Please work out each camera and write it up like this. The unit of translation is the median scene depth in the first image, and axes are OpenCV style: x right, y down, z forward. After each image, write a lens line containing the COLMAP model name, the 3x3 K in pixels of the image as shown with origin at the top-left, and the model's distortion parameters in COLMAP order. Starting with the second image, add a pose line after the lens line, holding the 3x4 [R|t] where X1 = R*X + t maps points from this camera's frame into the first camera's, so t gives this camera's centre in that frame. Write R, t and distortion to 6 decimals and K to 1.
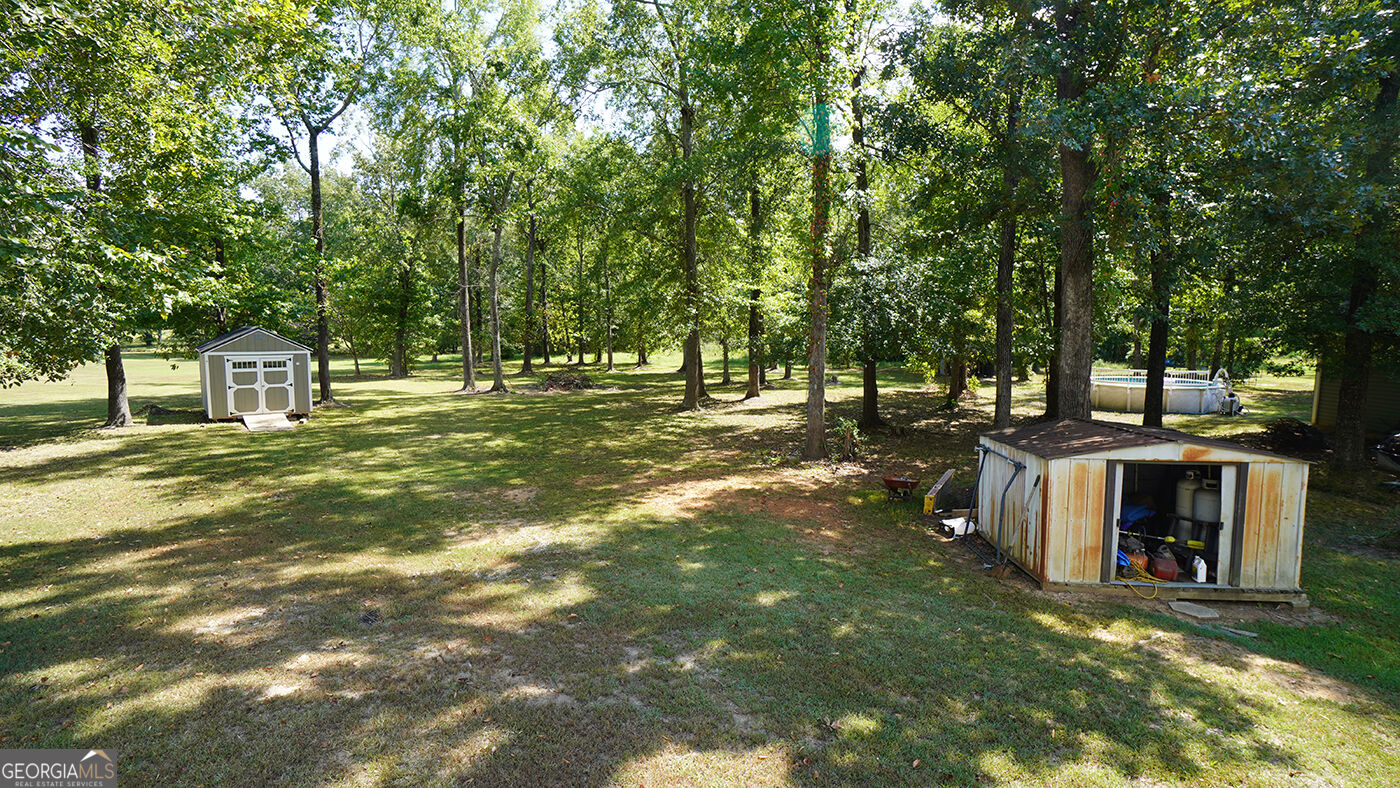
lens RADIAL K [[625.4, 0, 700.0], [0, 625.4, 394.0], [0, 0, 1]] dist [-0.036882, 0.000031]
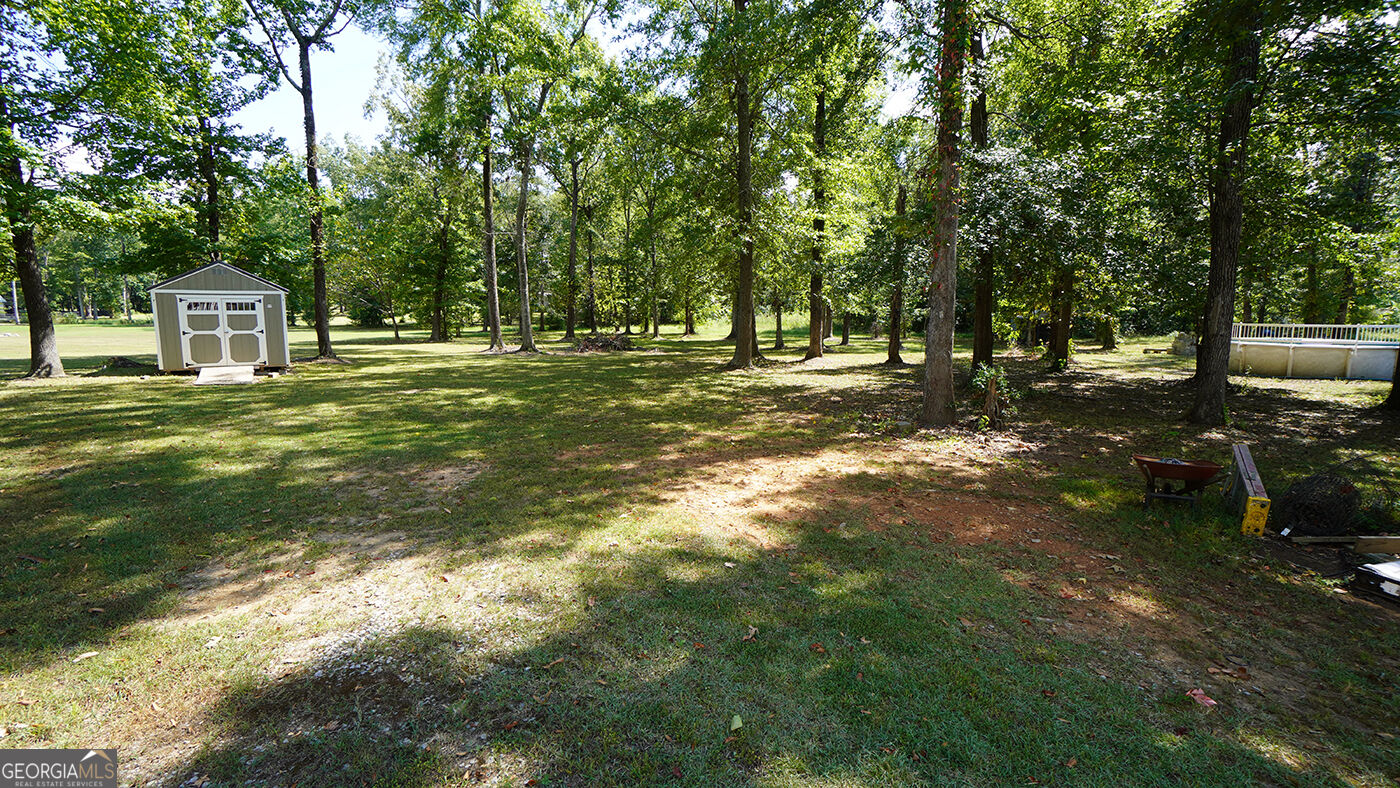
lens RADIAL K [[612.8, 0, 693.3], [0, 612.8, 394.5], [0, 0, 1]] dist [-0.060933, 0.023182]
pose [[0.996250, 0.008855, -0.086066, -0.011865], [-0.005046, 0.999002, 0.044382, 0.025691], [0.086374, -0.043781, 0.995300, 0.201707]]
